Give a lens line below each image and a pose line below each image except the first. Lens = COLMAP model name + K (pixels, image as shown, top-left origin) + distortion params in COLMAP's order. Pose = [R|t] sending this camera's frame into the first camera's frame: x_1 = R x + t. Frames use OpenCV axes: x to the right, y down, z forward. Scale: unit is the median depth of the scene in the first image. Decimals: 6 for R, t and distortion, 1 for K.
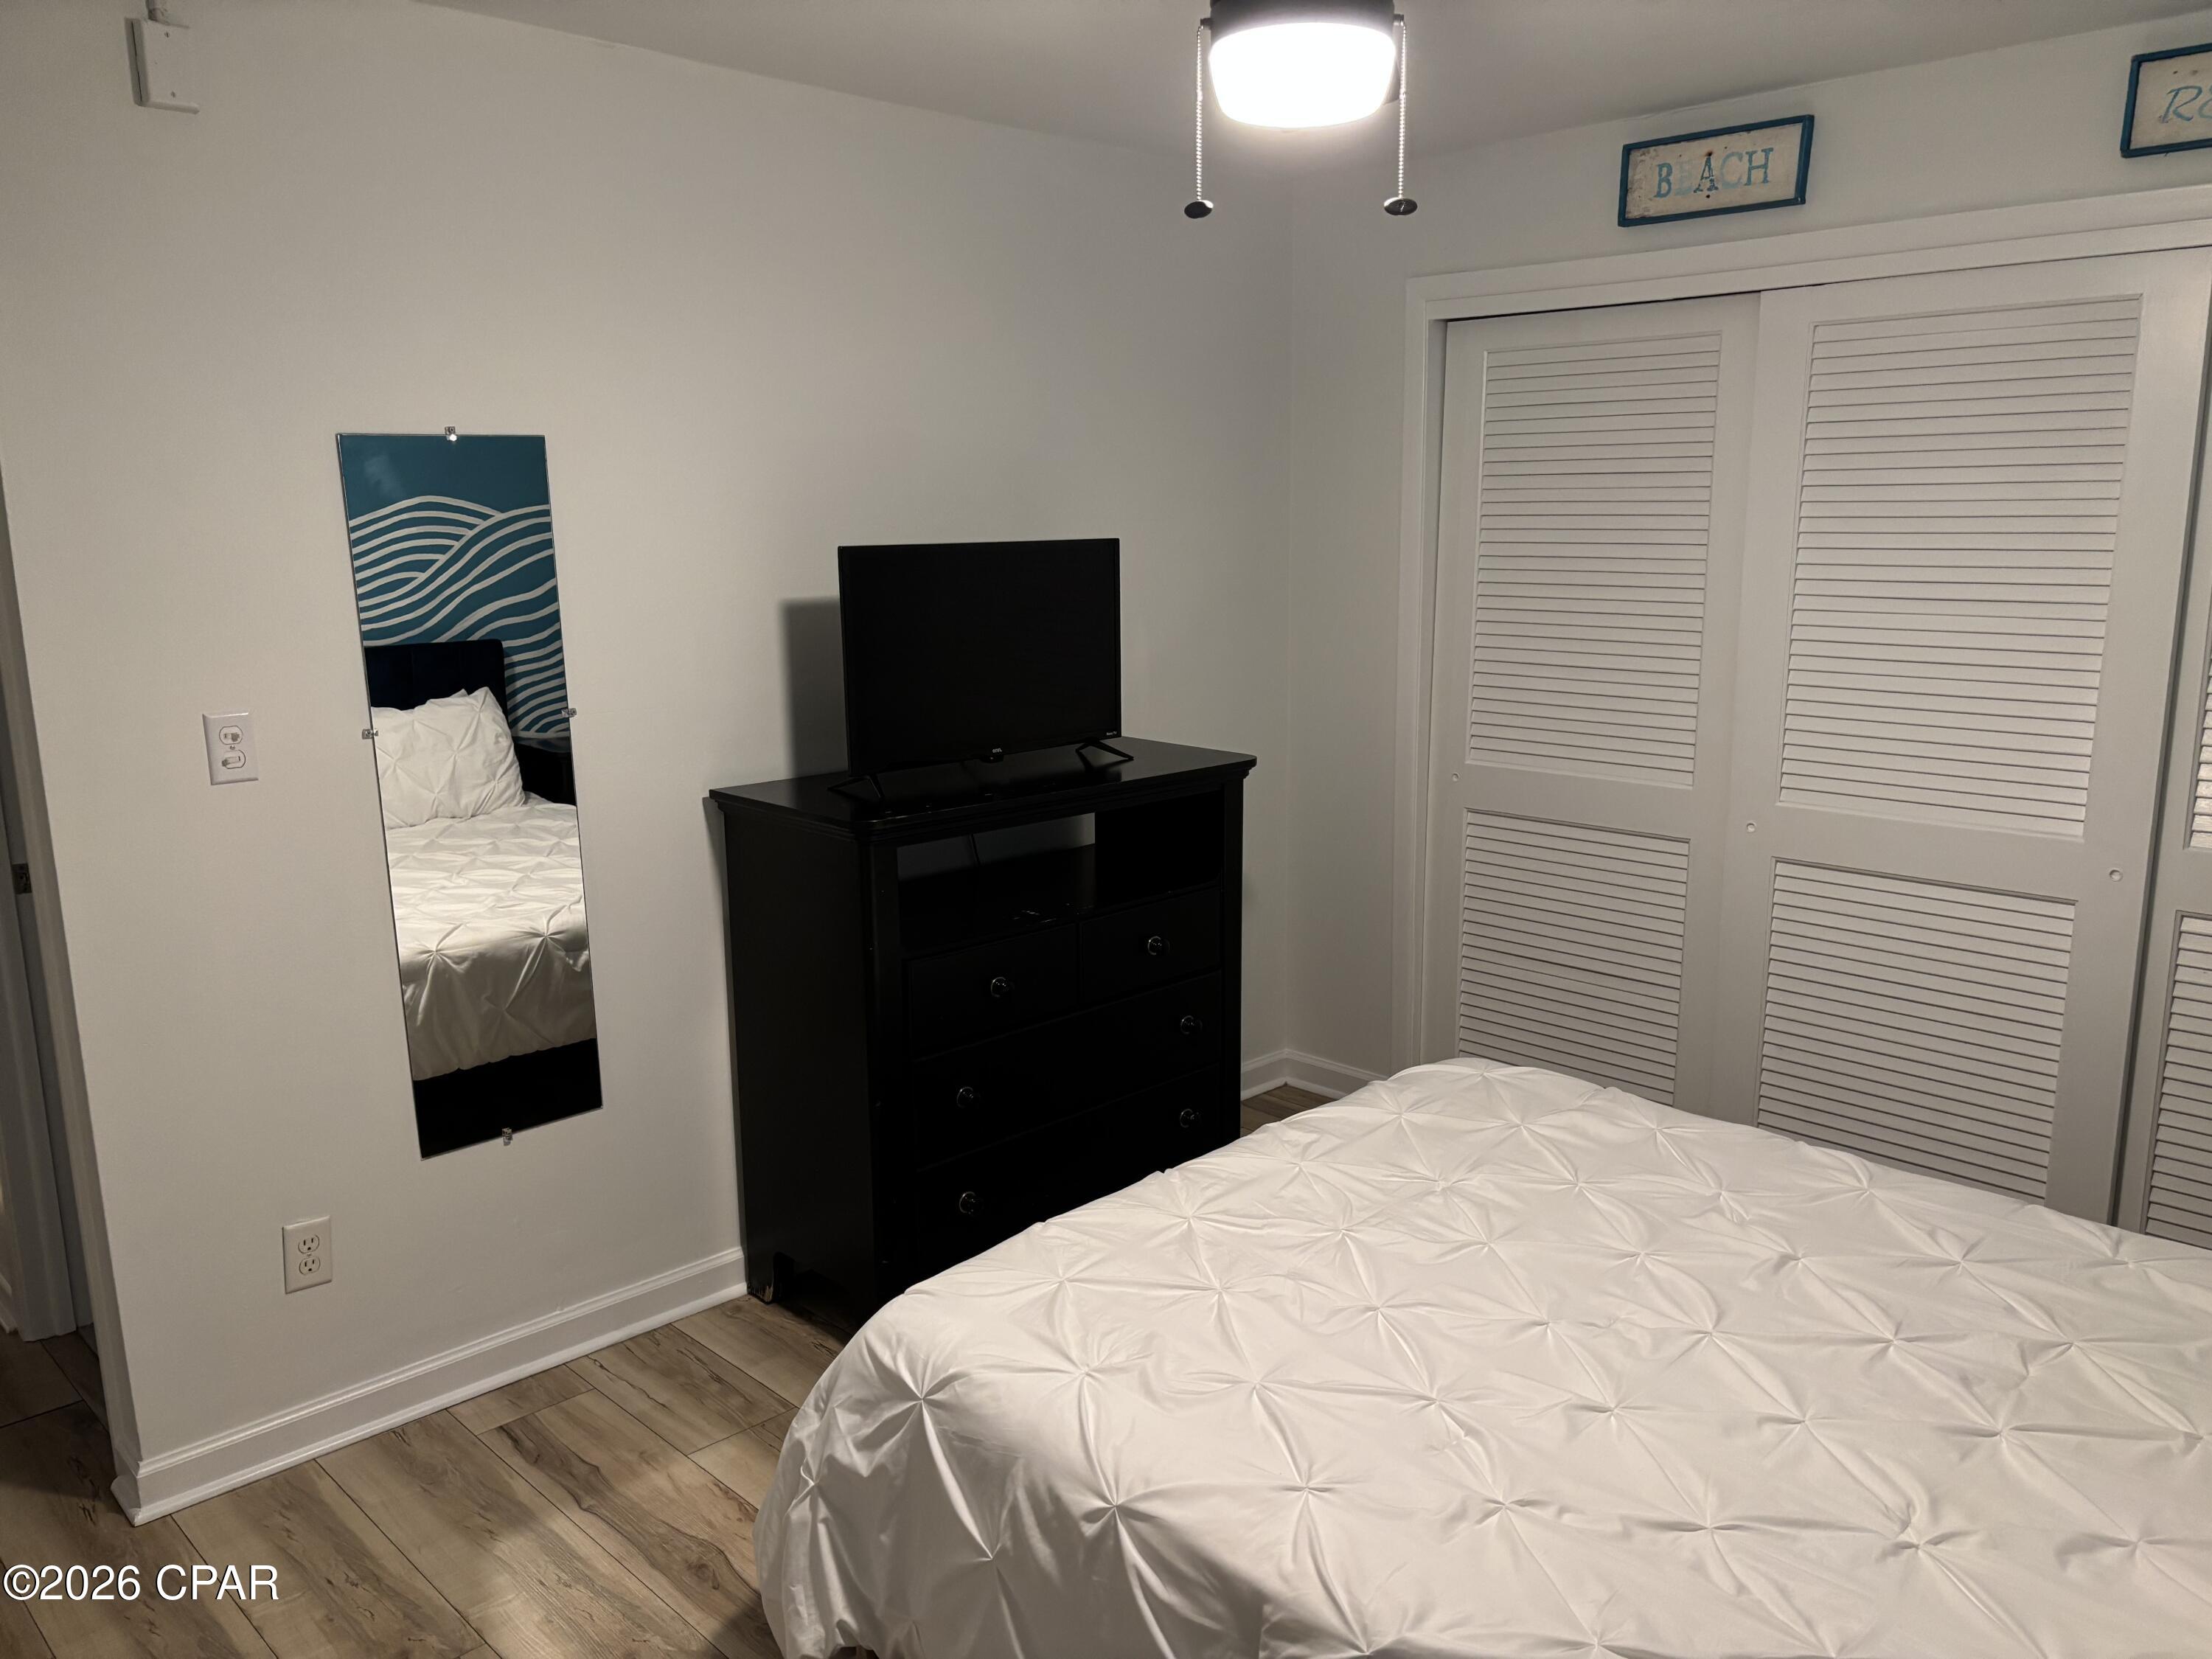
lens RADIAL K [[1682.9, 0, 1116.8], [0, 1682.9, 837.0], [0, 0, 1]] dist [0.074524, -0.085758]
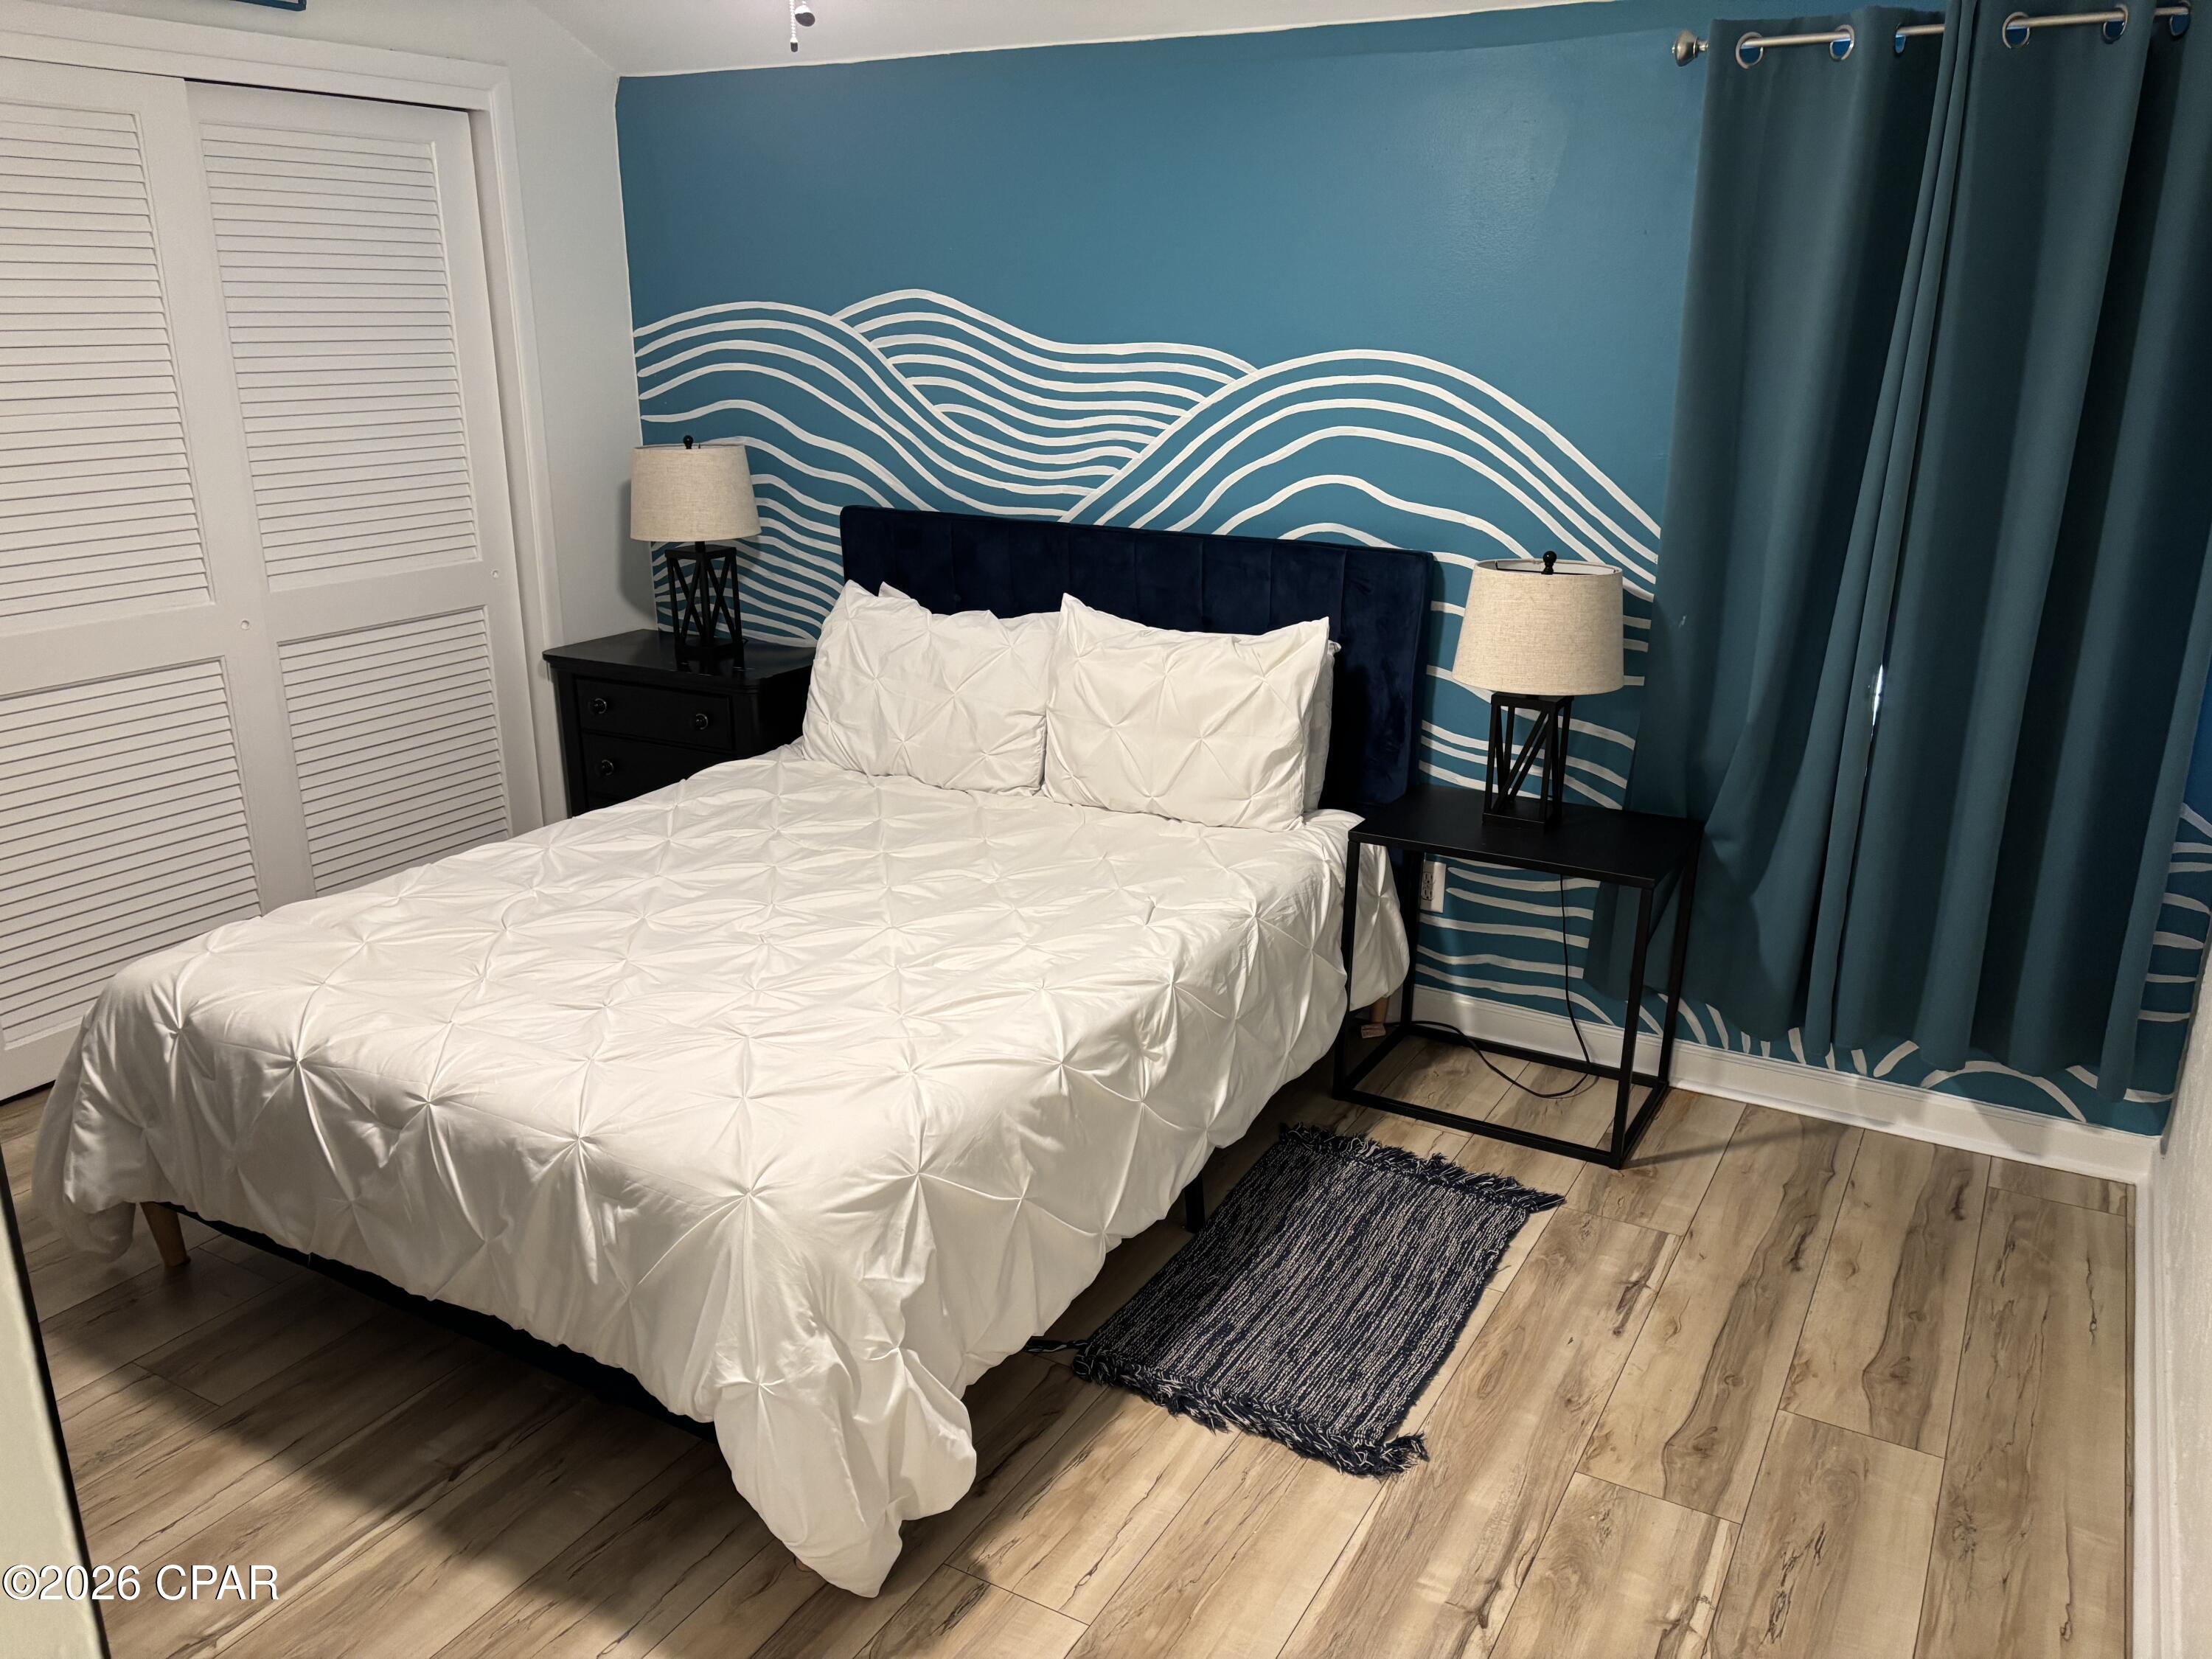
lens RADIAL K [[1682.9, 0, 1116.9], [0, 1682.9, 836.0], [0, 0, 1]] dist [0.074524, -0.085758]
pose [[-0.289868, -0.280561, 0.915020, -0.962991], [0.176590, 0.923974, 0.339248, -0.182142], [-0.940634, 0.259920, -0.218286, 0.965469]]
